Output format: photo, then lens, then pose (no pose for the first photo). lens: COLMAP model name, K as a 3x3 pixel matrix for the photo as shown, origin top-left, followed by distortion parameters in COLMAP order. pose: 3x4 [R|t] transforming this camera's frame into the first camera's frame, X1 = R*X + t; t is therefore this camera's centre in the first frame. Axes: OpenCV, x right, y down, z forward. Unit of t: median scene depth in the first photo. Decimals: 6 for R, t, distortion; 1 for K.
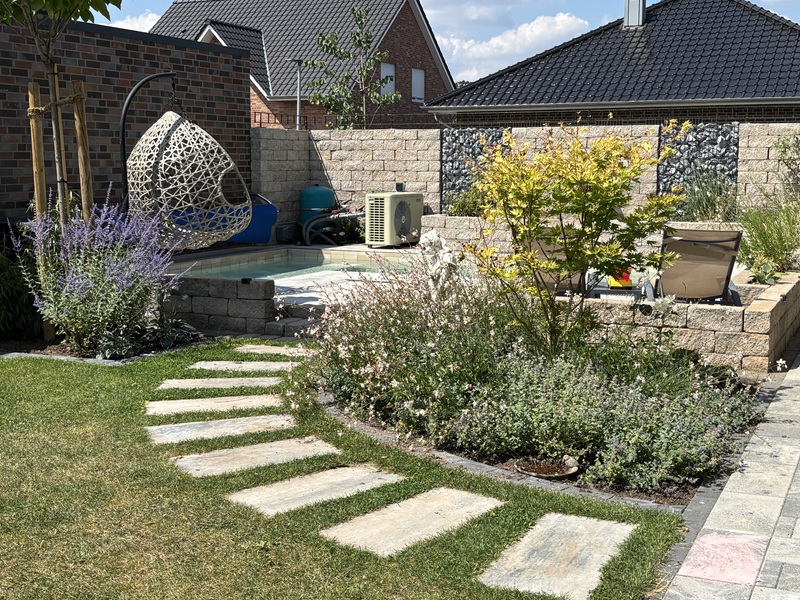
lens RADIAL K [[1082.4, 0, 403.6], [0, 1082.4, 298.9], [0, 0, 1]] dist [0.072114, 0.000000]
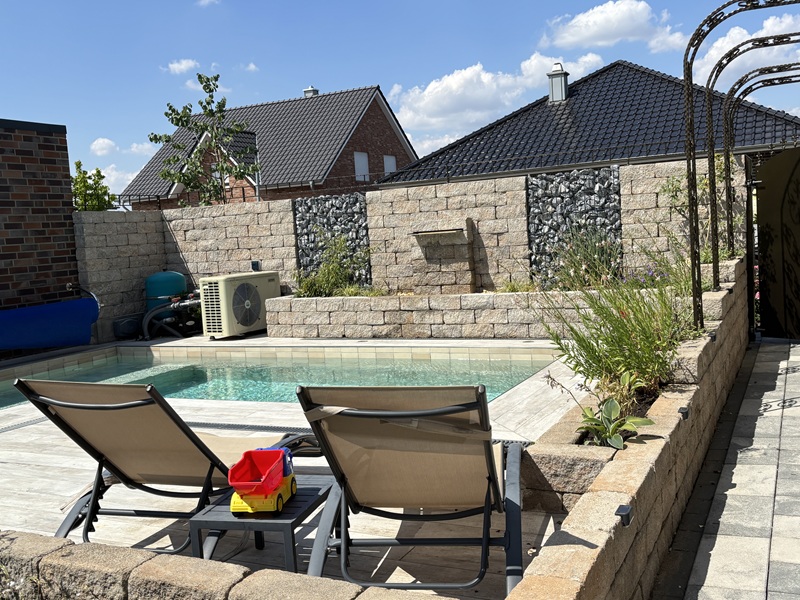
lens RADIAL K [[809.5, 0, 395.1], [0, 809.5, 295.4], [0, 0, 1]] dist [0.062662, 0.000000]
pose [[0.996999, -0.064564, -0.042713, 0.144854], [0.062456, 0.996845, -0.048977, -0.040759], [0.045741, 0.046162, 0.997886, 0.350084]]
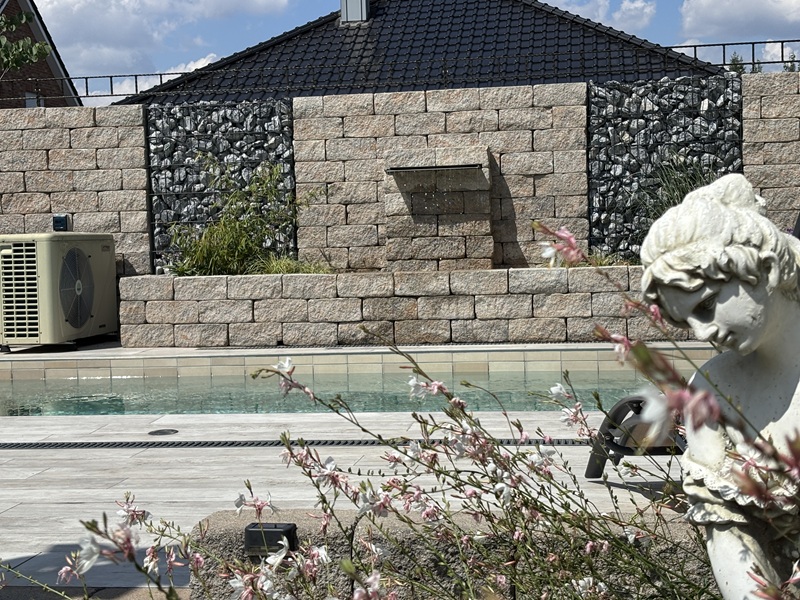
lens RADIAL K [[1298.0, 0, 395.5], [0, 1298.0, 300.1], [0, 0, 1]] dist [0.105680, 0.000000]
pose [[0.958734, -0.045003, 0.280722, -0.027803], [0.066127, 0.995611, -0.066233, -0.020820], [-0.276509, 0.082063, 0.957501, 0.412679]]
